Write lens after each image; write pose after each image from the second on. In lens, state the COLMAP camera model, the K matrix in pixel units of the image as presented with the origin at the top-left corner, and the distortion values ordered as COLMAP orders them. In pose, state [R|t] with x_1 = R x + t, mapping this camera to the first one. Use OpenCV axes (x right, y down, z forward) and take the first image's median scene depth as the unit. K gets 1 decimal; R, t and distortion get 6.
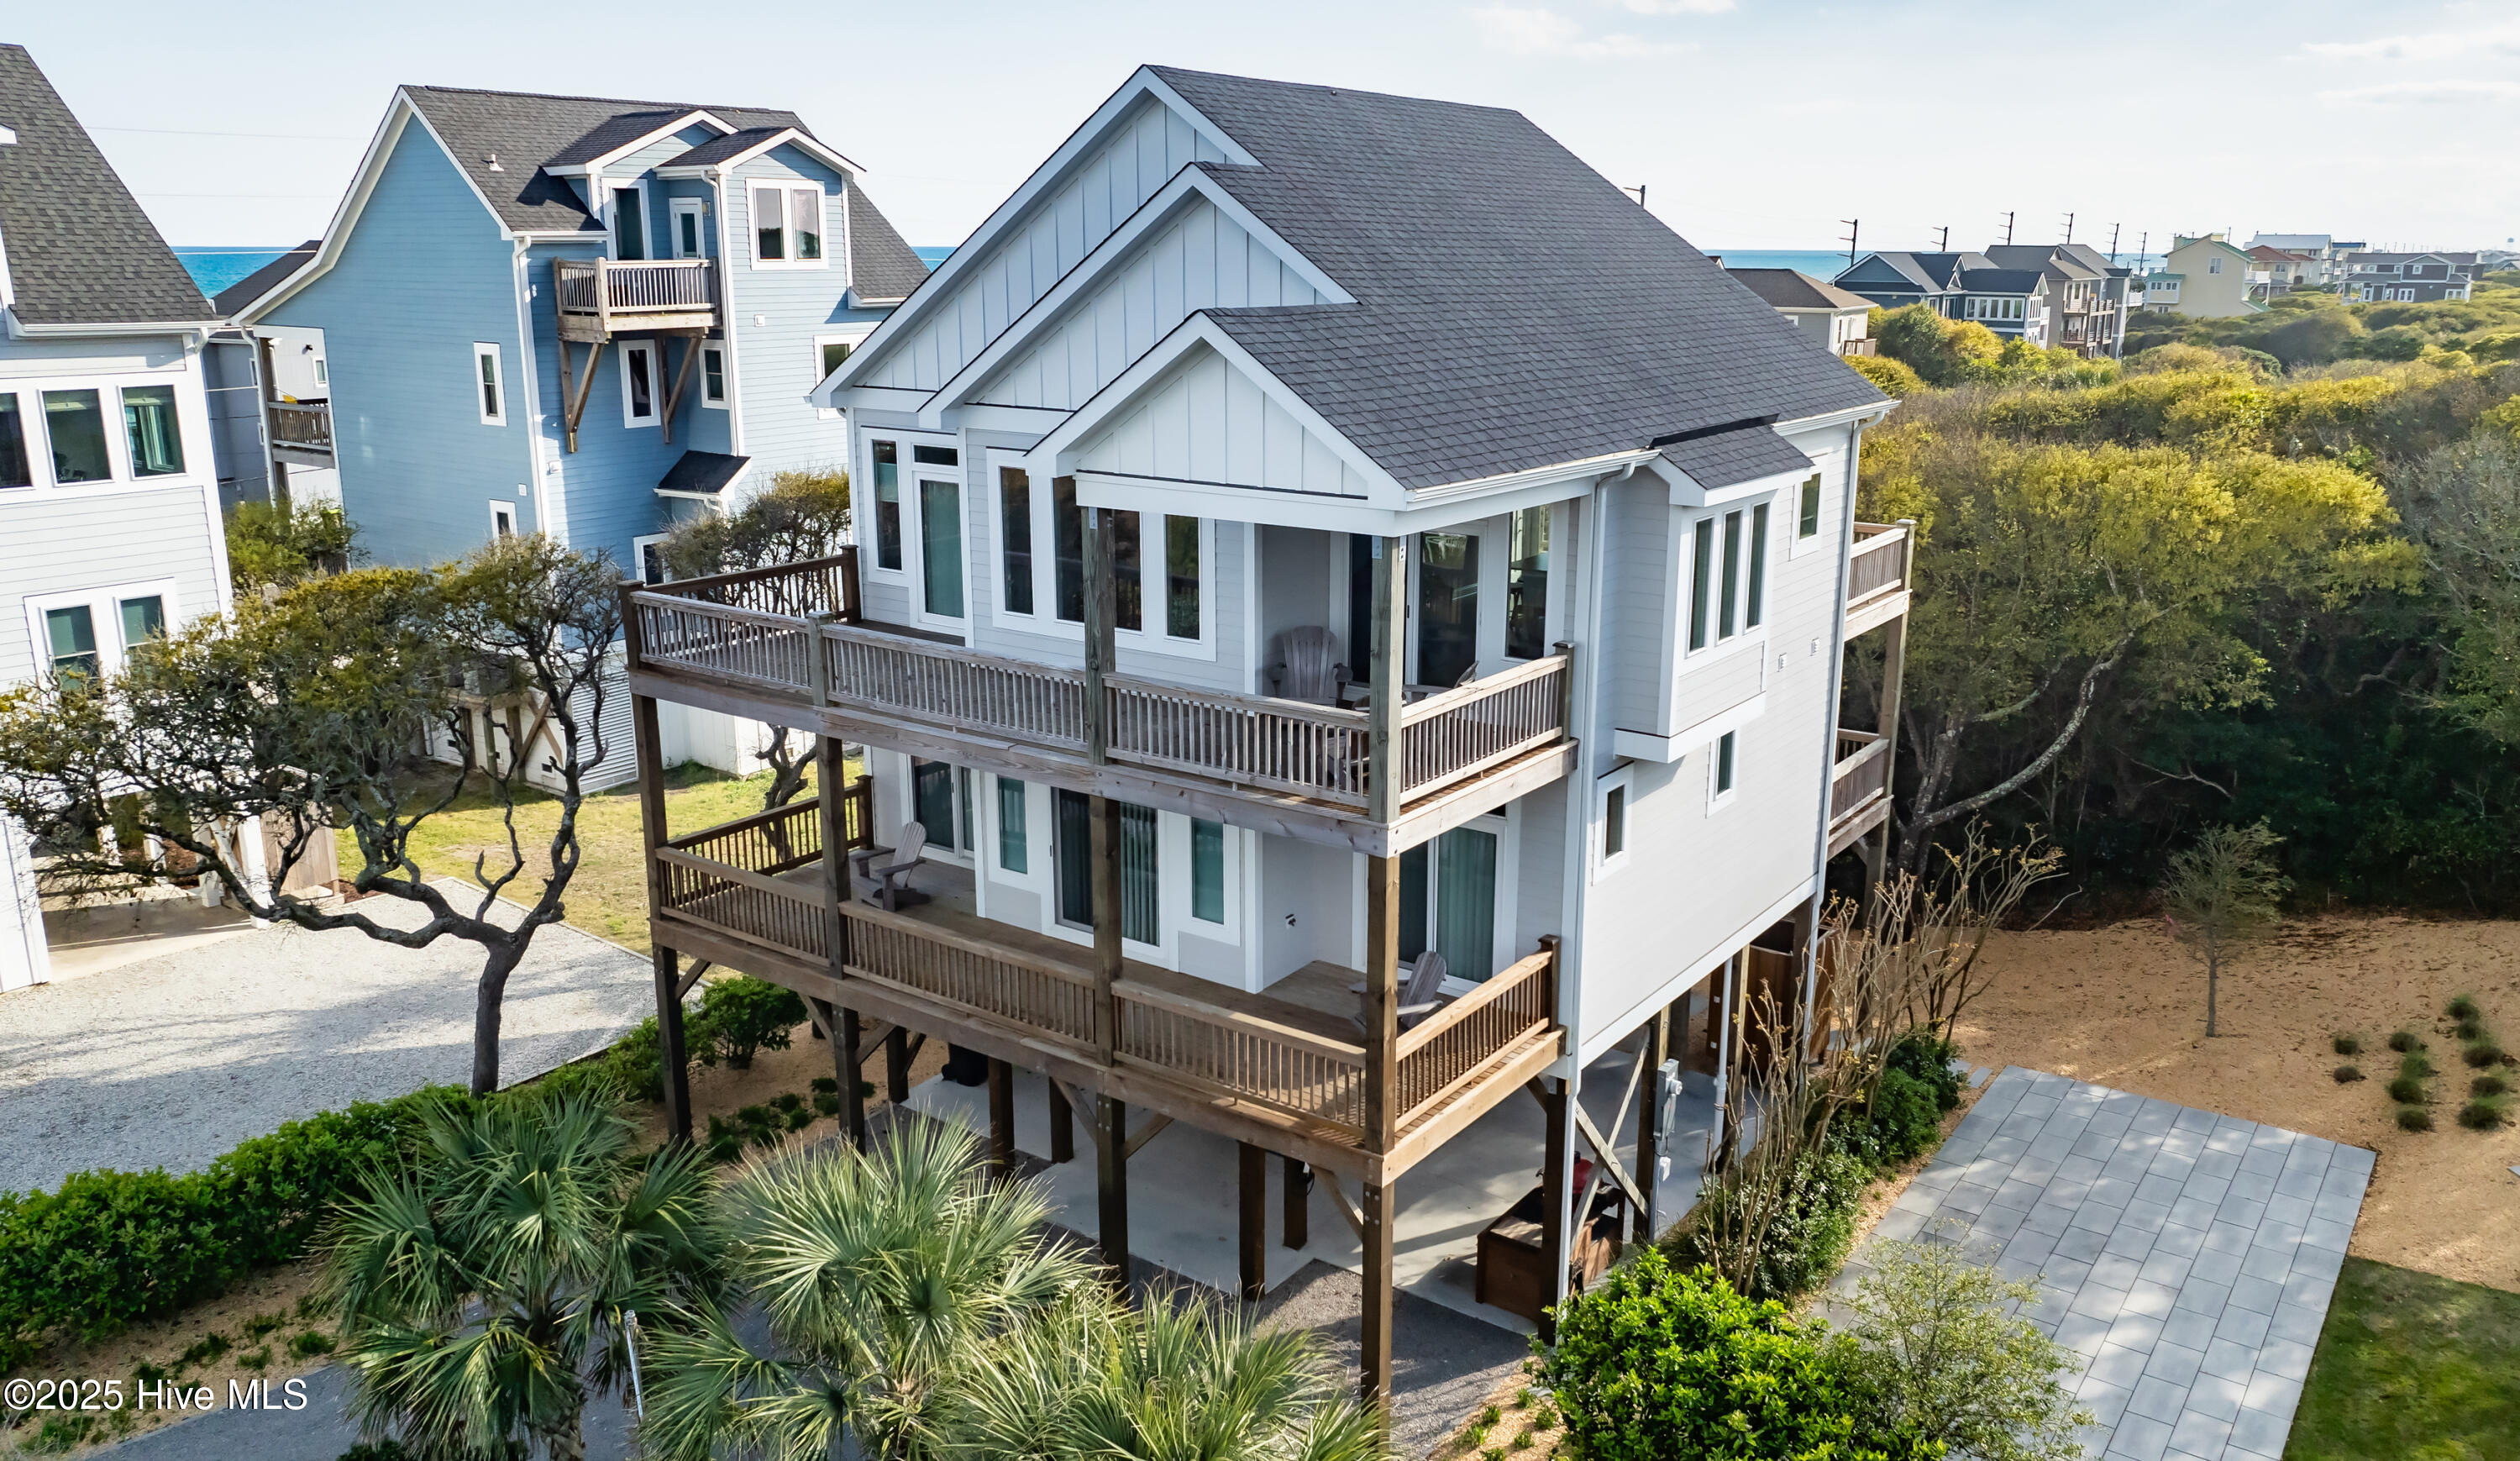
lens RADIAL K [[1882.2, 0, 1298.9], [0, 1882.2, 721.8], [0, 0, 1]] dist [-0.032044, 0.020513]
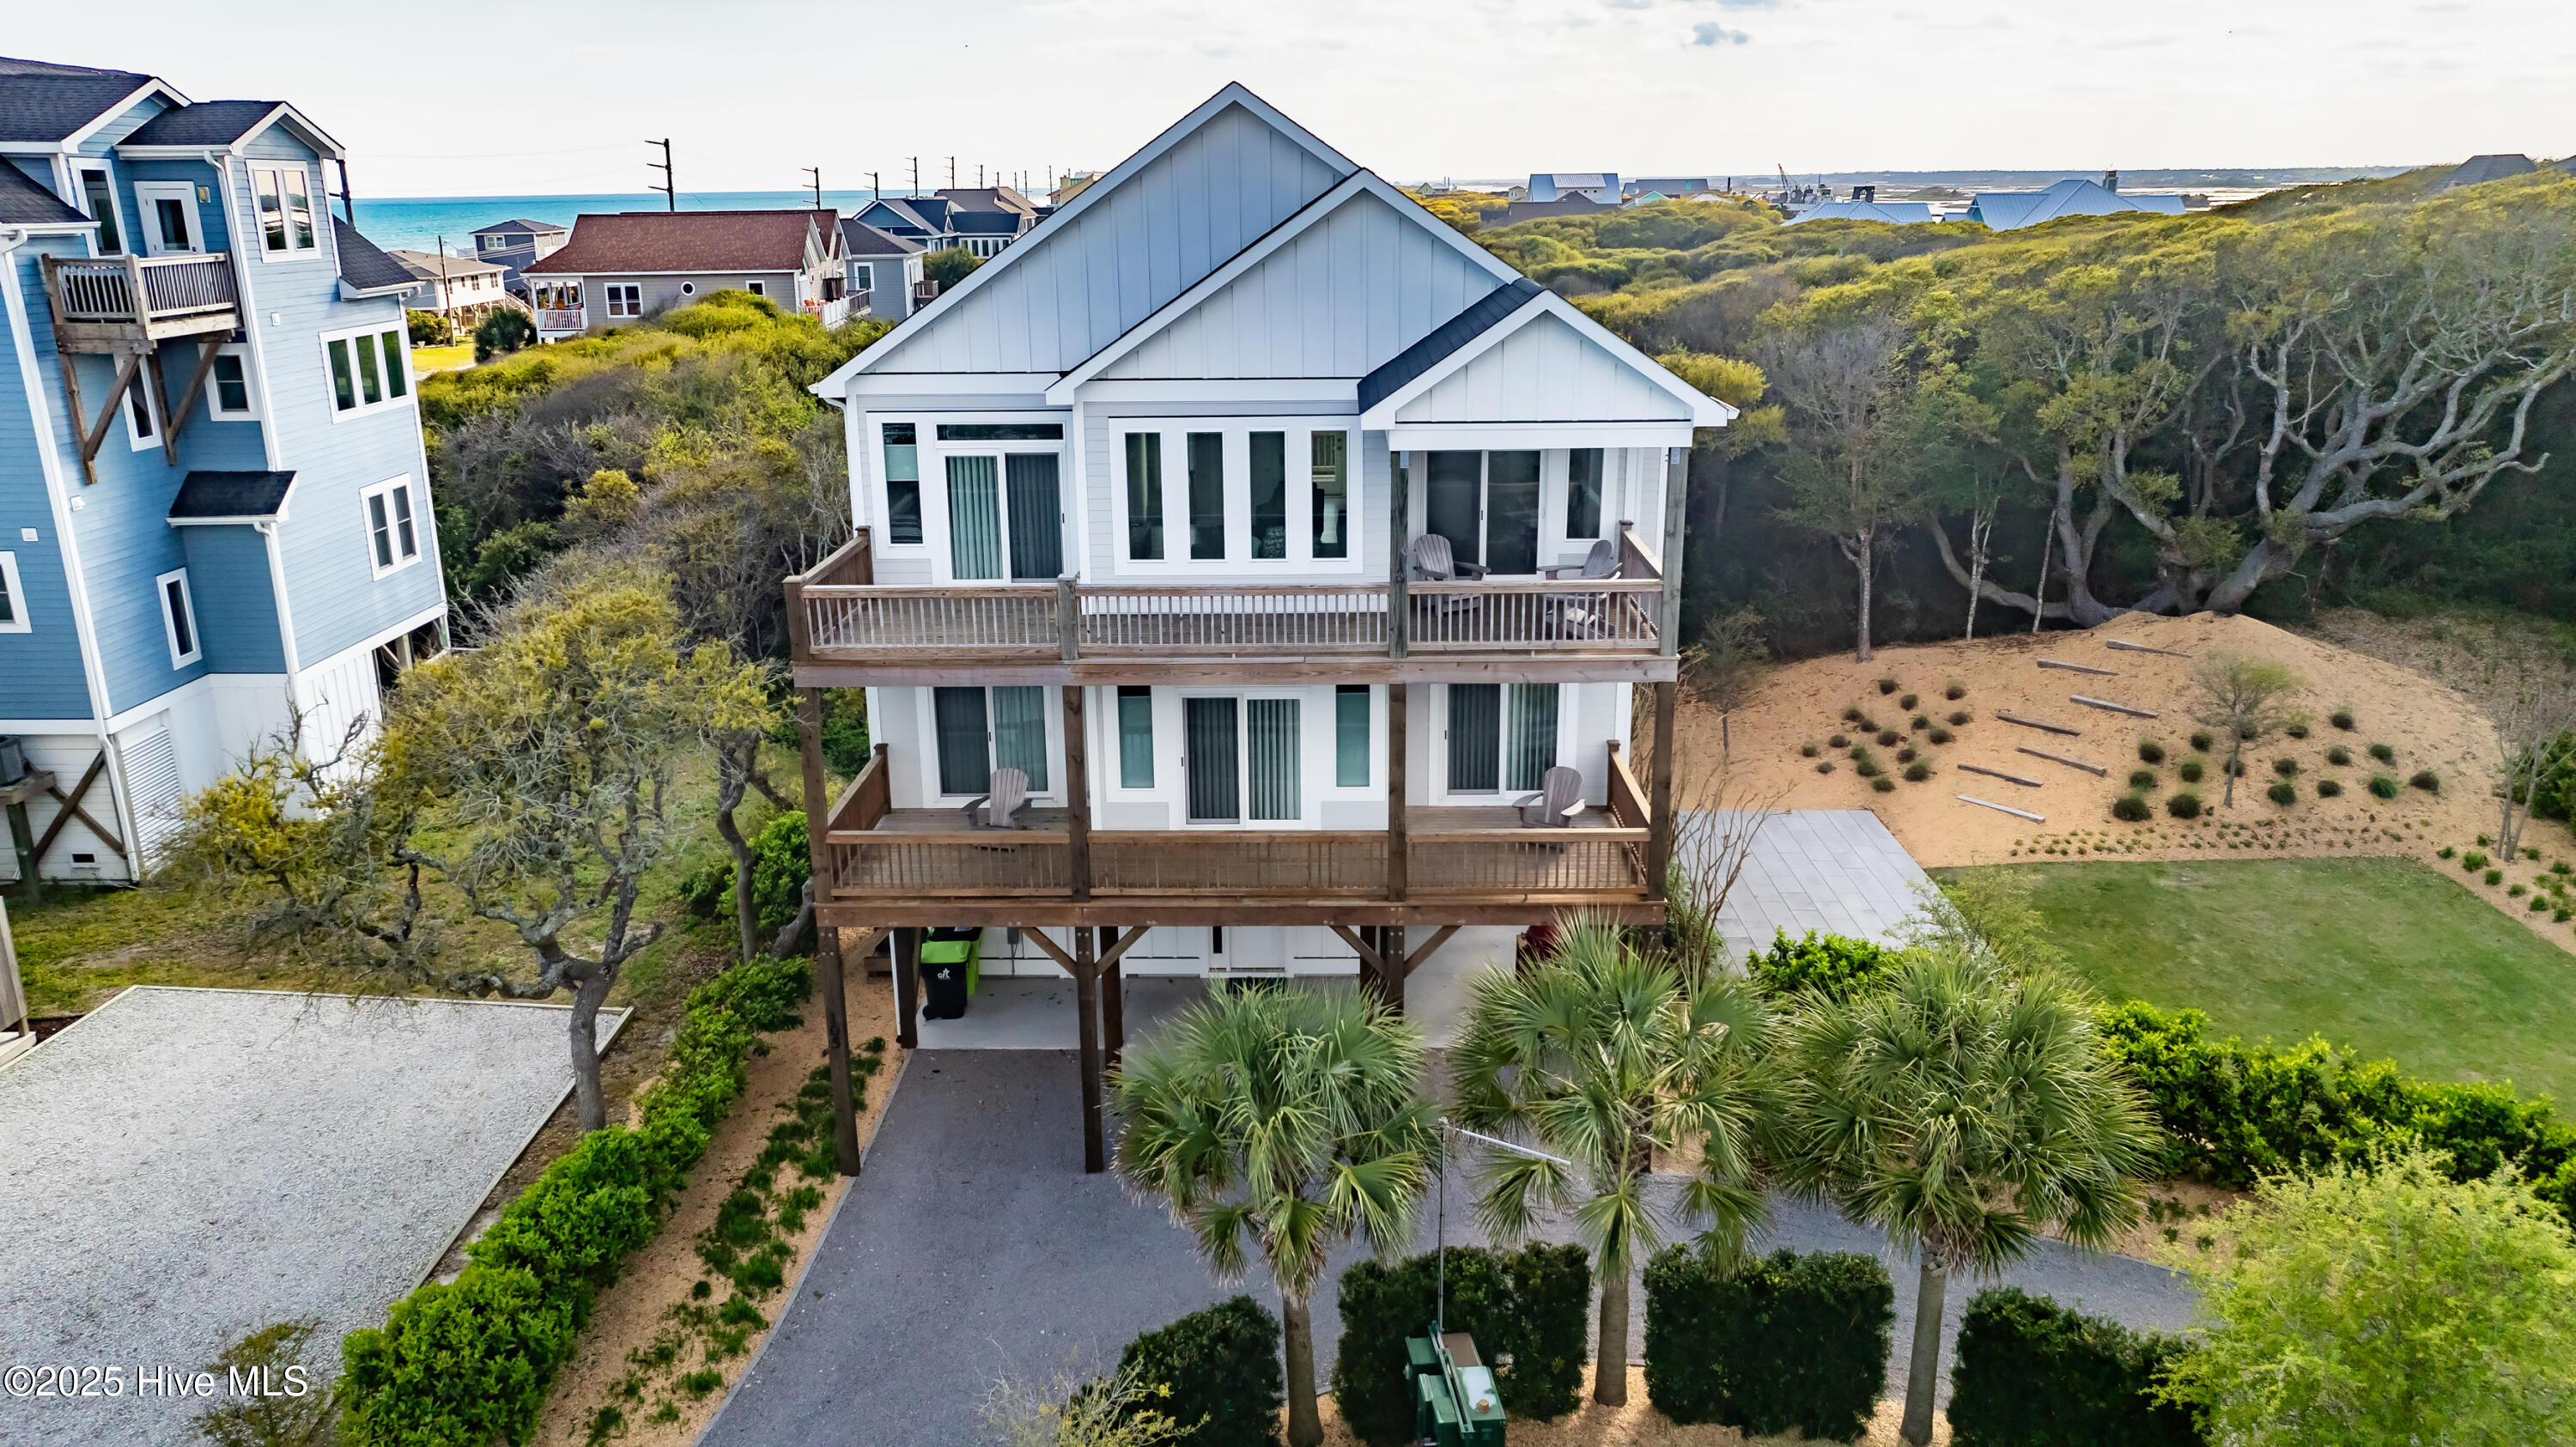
lens RADIAL K [[1818.9, 0, 1289.0], [0, 1818.9, 717.1], [0, 0, 1]] dist [-0.024389, 0.013714]
pose [[0.826226, -0.171147, 0.536711, -0.562605], [0.151714, 0.985134, 0.080587, -0.032166], [-0.542525, 0.014844, 0.839909, 0.019802]]
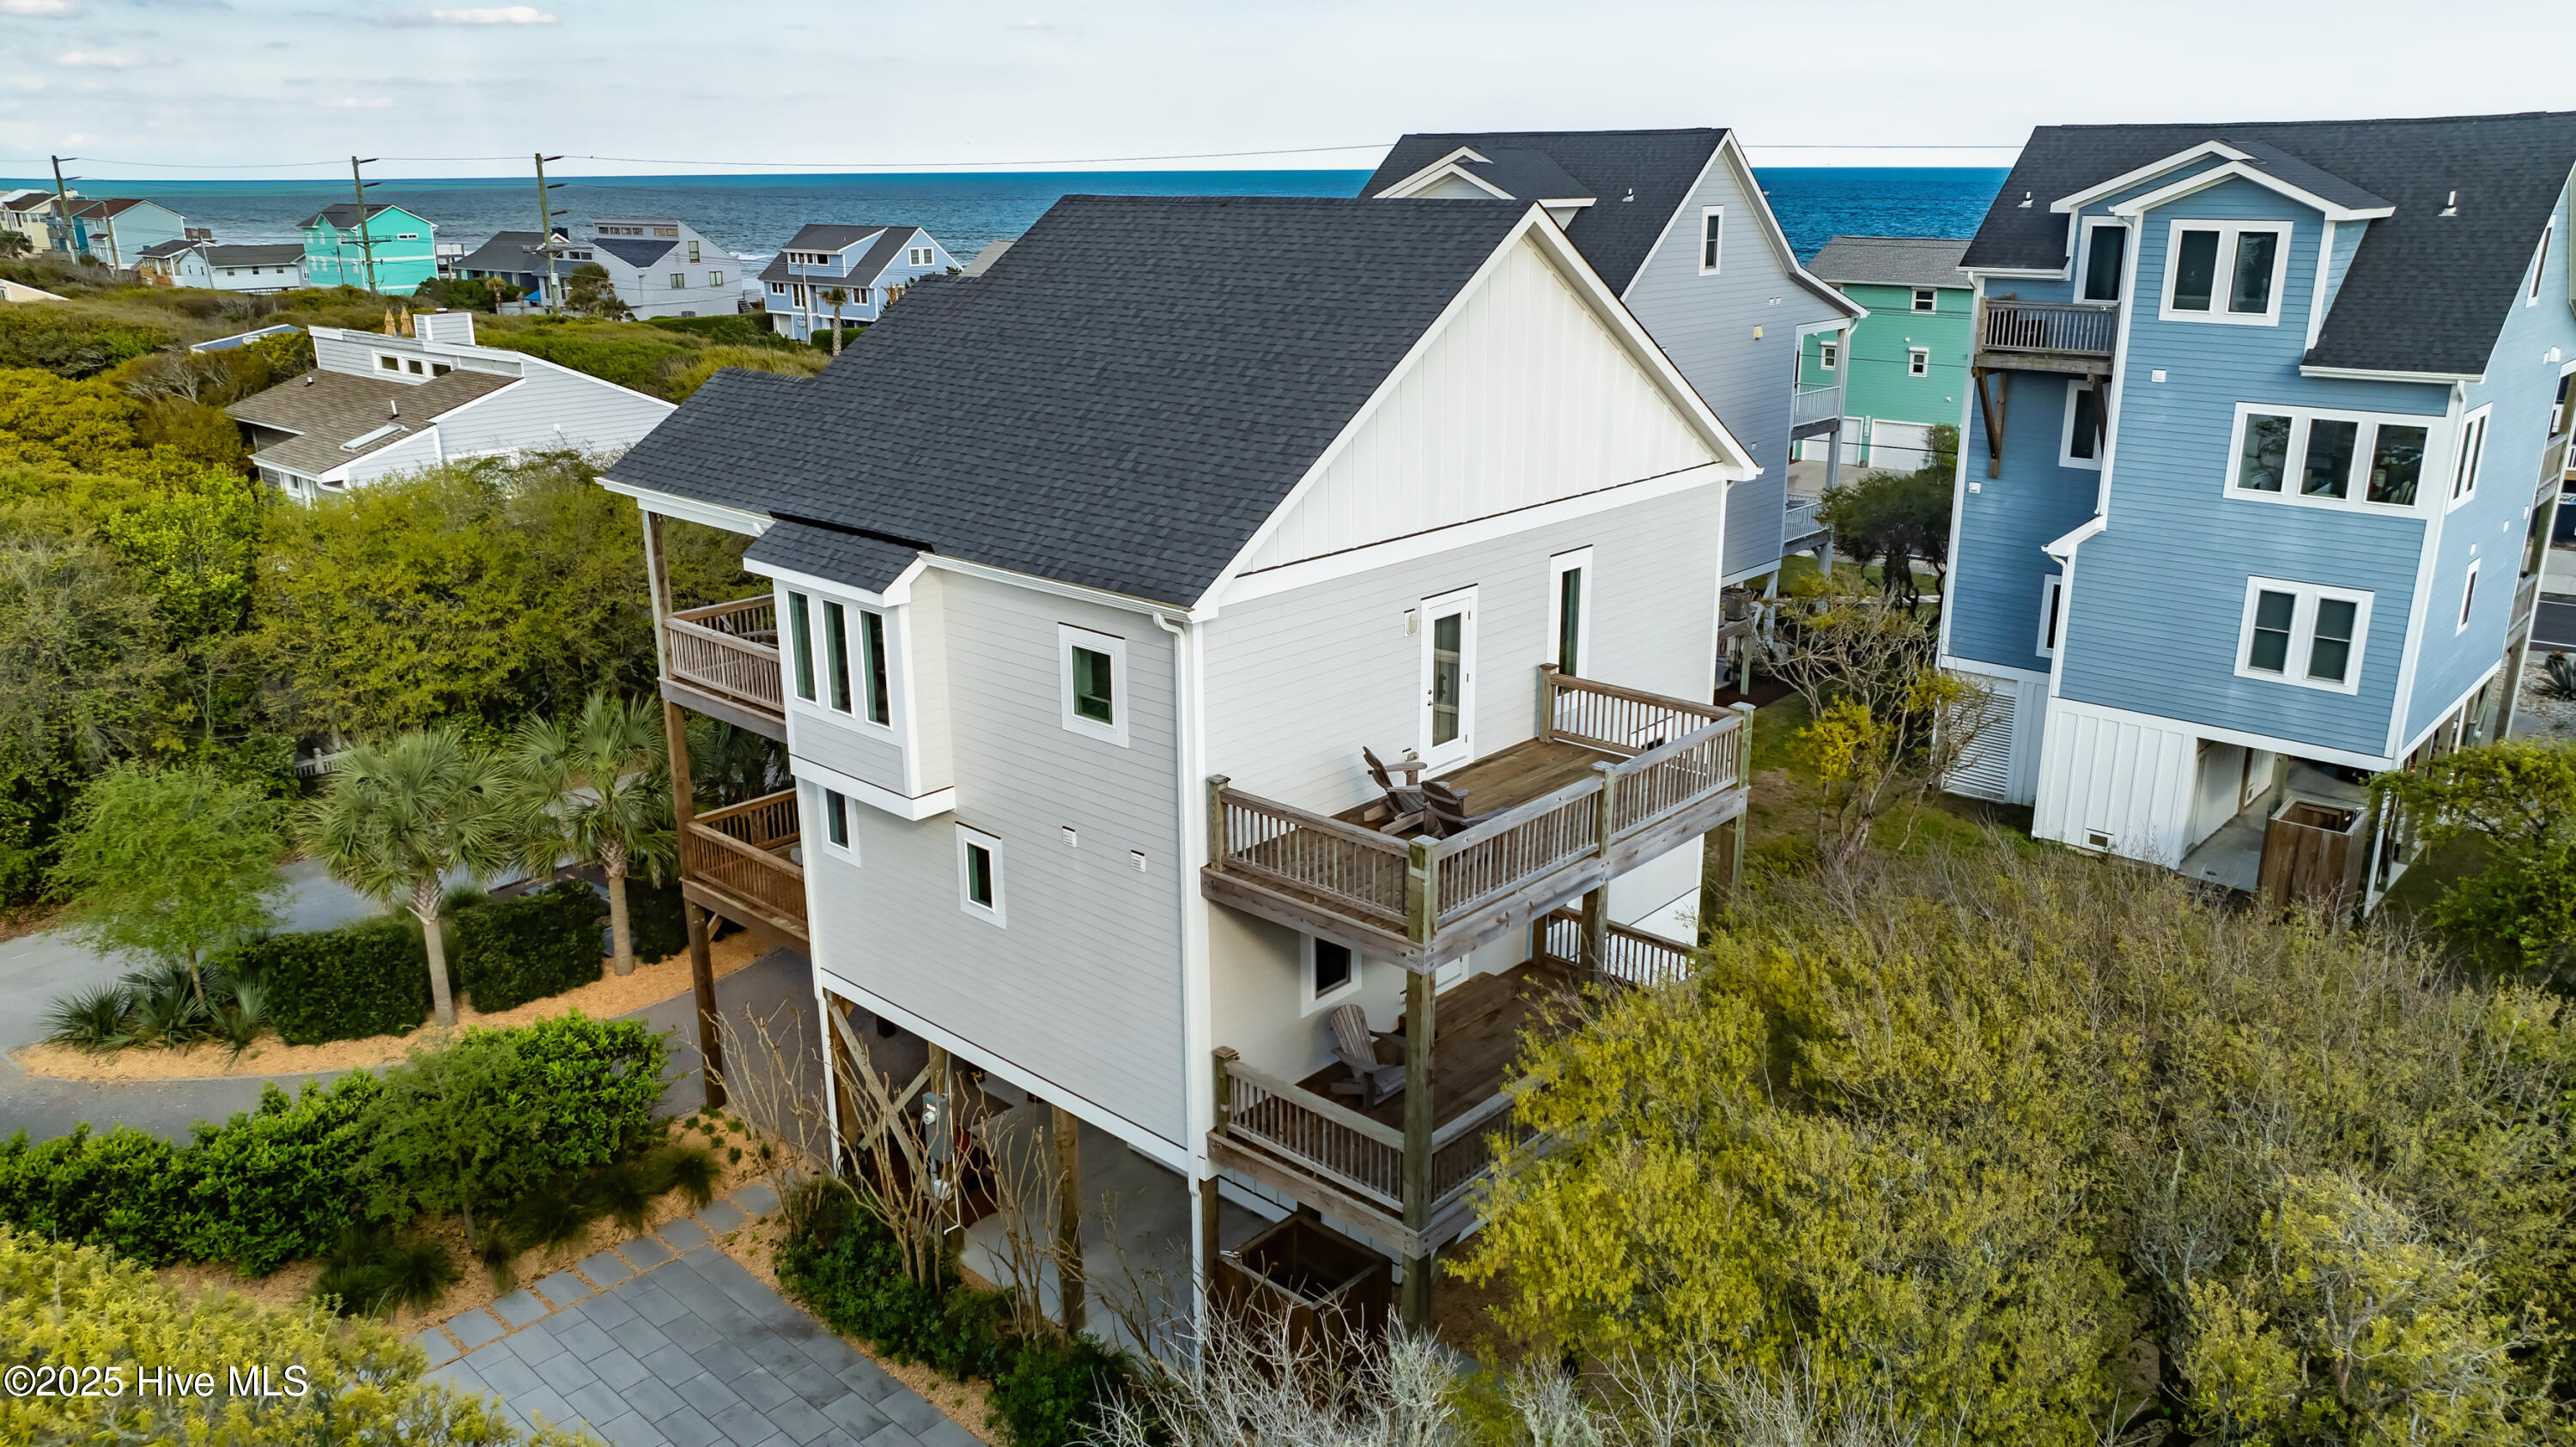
lens RADIAL K [[1818.9, 0, 1289.9], [0, 1818.9, 722.0], [0, 0, 1]] dist [-0.024389, 0.013714]
pose [[-0.126754, 0.288309, -0.949111, 0.943078], [-0.239938, 0.919503, 0.311359, -0.339688], [0.962478, 0.267194, -0.047374, 1.001942]]
